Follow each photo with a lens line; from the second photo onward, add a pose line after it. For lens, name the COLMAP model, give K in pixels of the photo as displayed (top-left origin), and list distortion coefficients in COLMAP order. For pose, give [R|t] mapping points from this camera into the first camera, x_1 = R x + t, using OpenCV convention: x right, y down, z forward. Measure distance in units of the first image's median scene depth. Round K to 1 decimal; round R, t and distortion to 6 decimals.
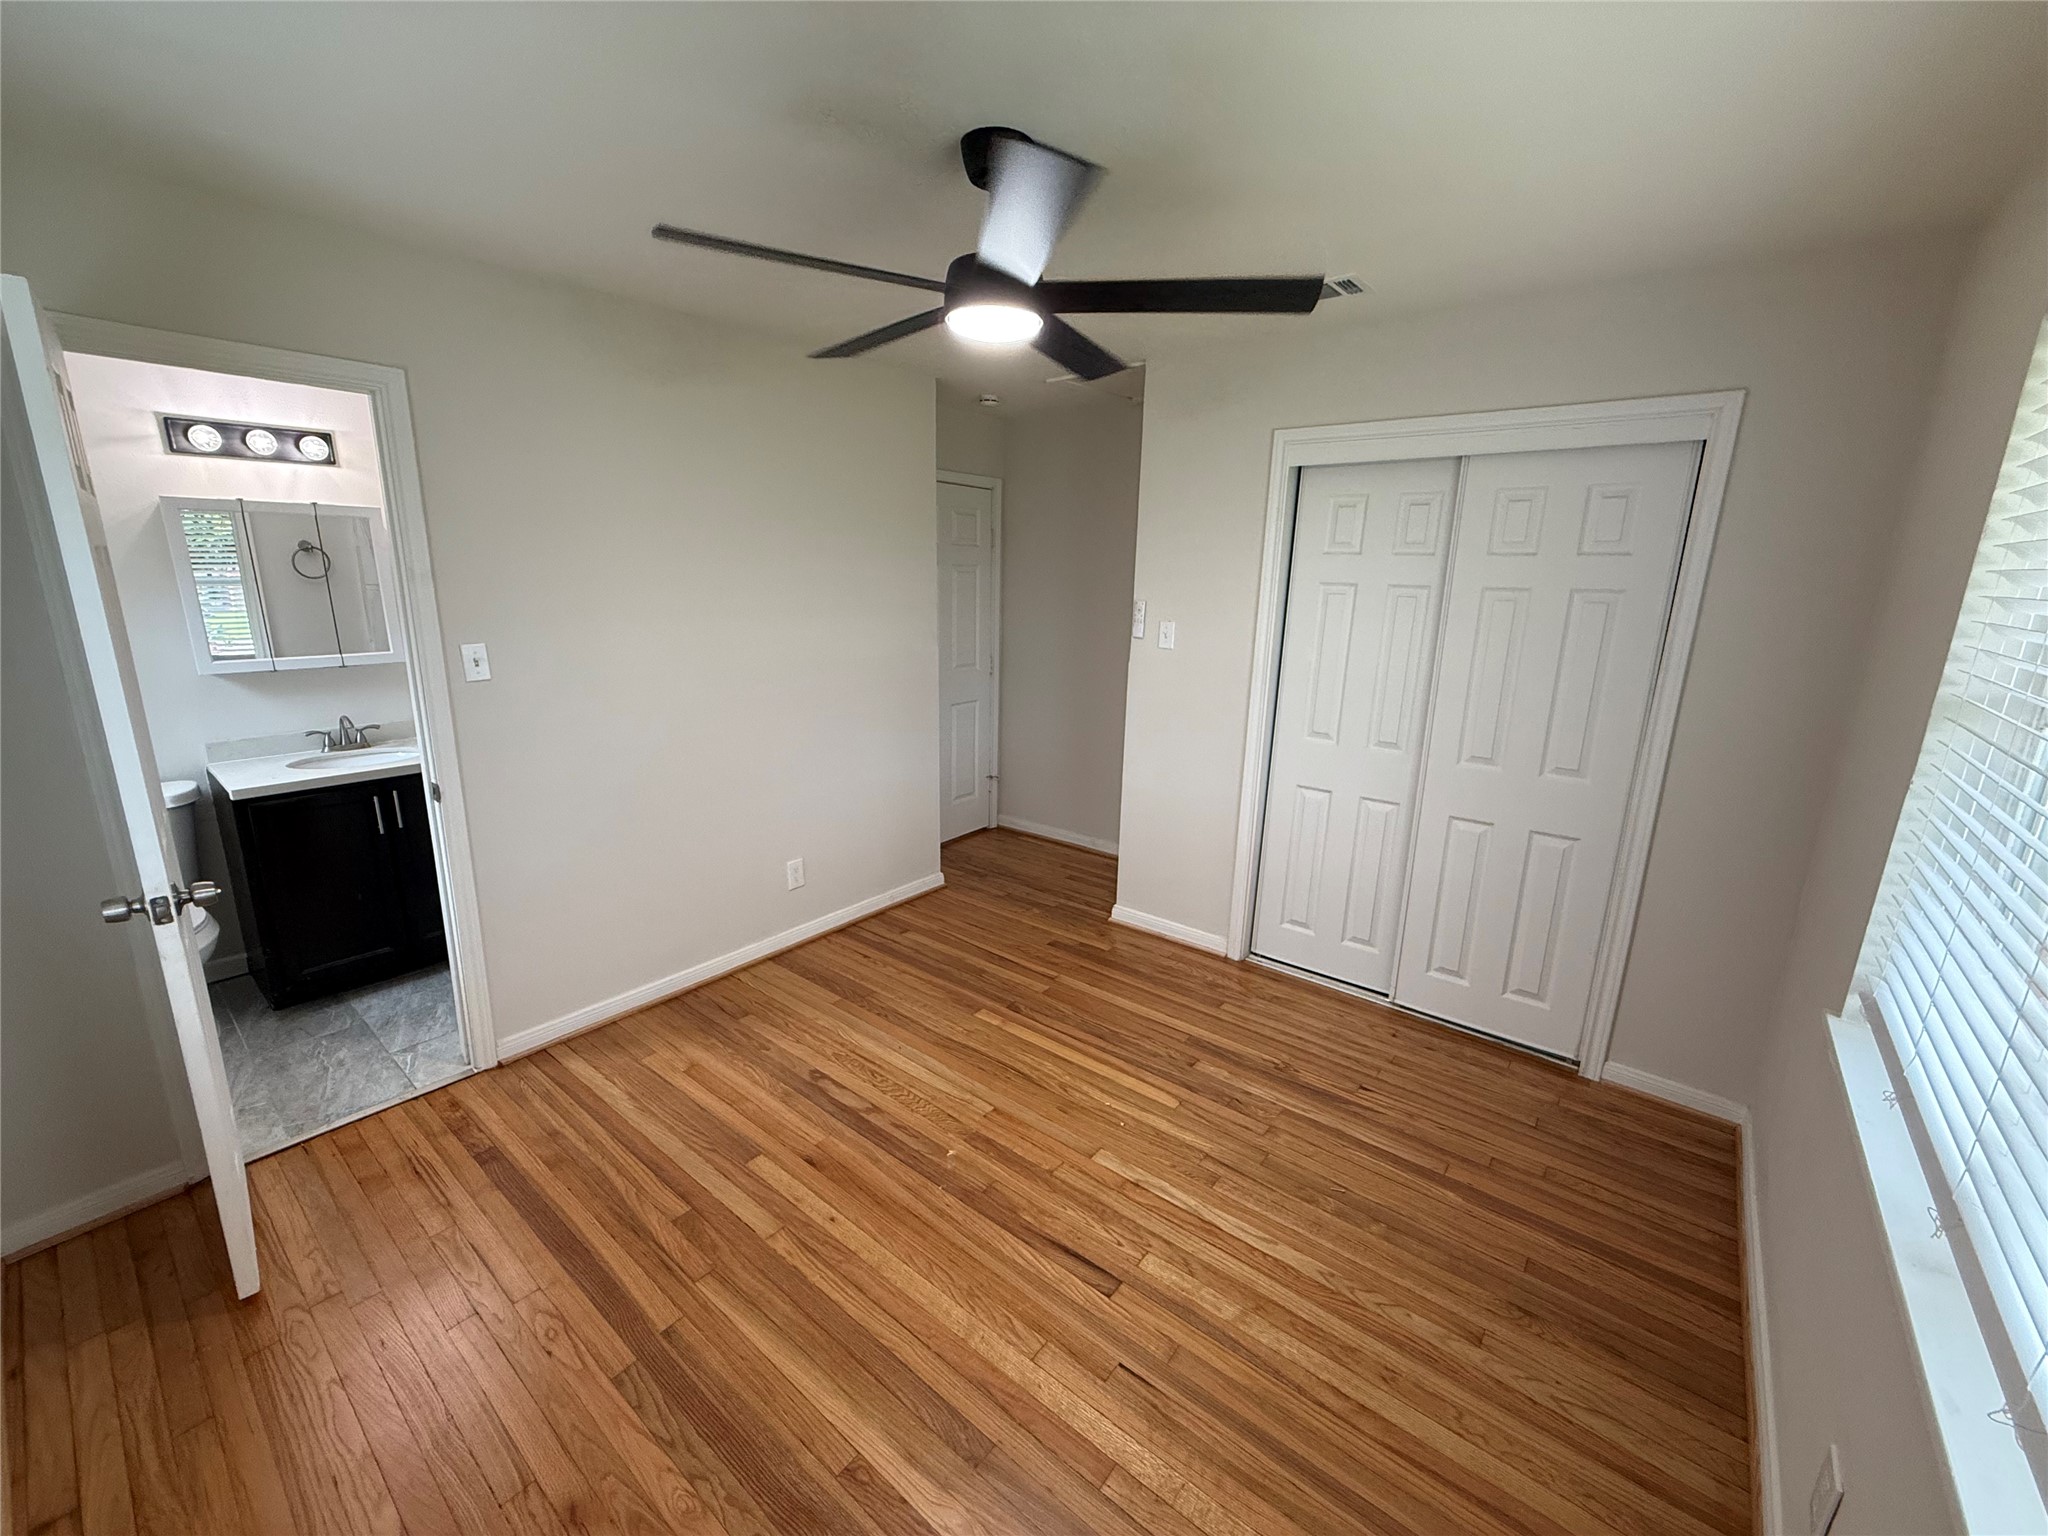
lens RADIAL K [[820.8, 0, 1021.2], [0, 820.8, 767.3], [0, 0, 1]] dist [0.001090, -0.000207]
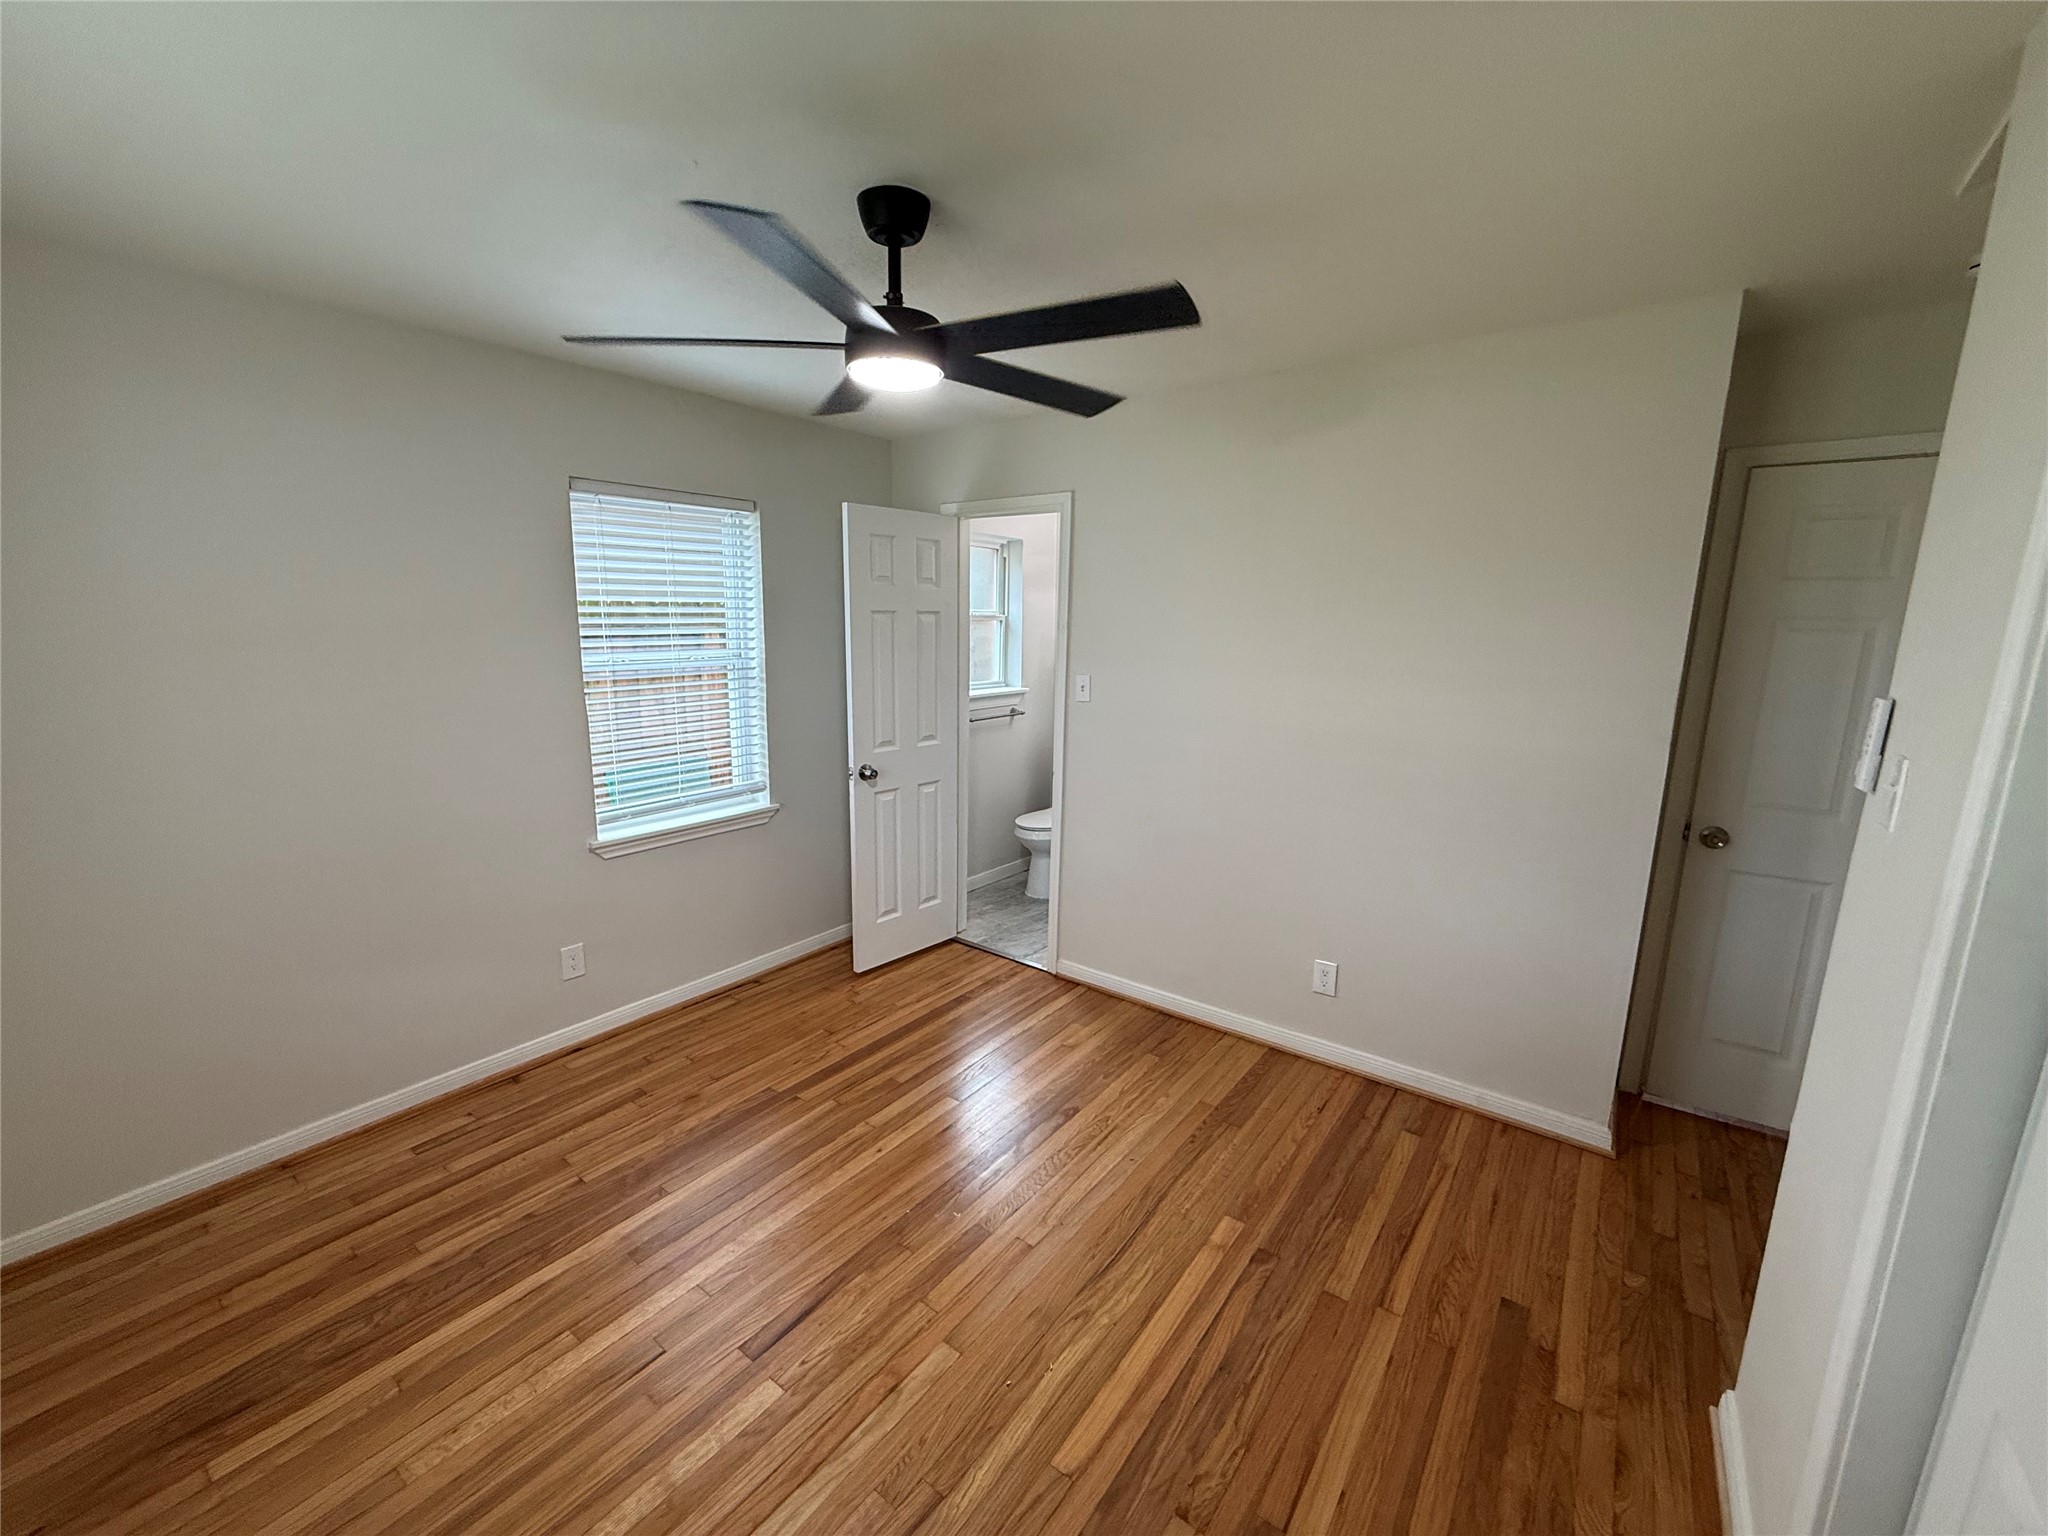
lens RADIAL K [[820.8, 0, 1021.2], [0, 820.8, 767.3], [0, 0, 1]] dist [0.001090, -0.000207]
pose [[0.036214, 0.165466, -0.985550, 0.737612], [-0.245733, 0.957392, 0.151709, -0.186867], [0.968661, 0.236688, 0.075332, 0.830654]]
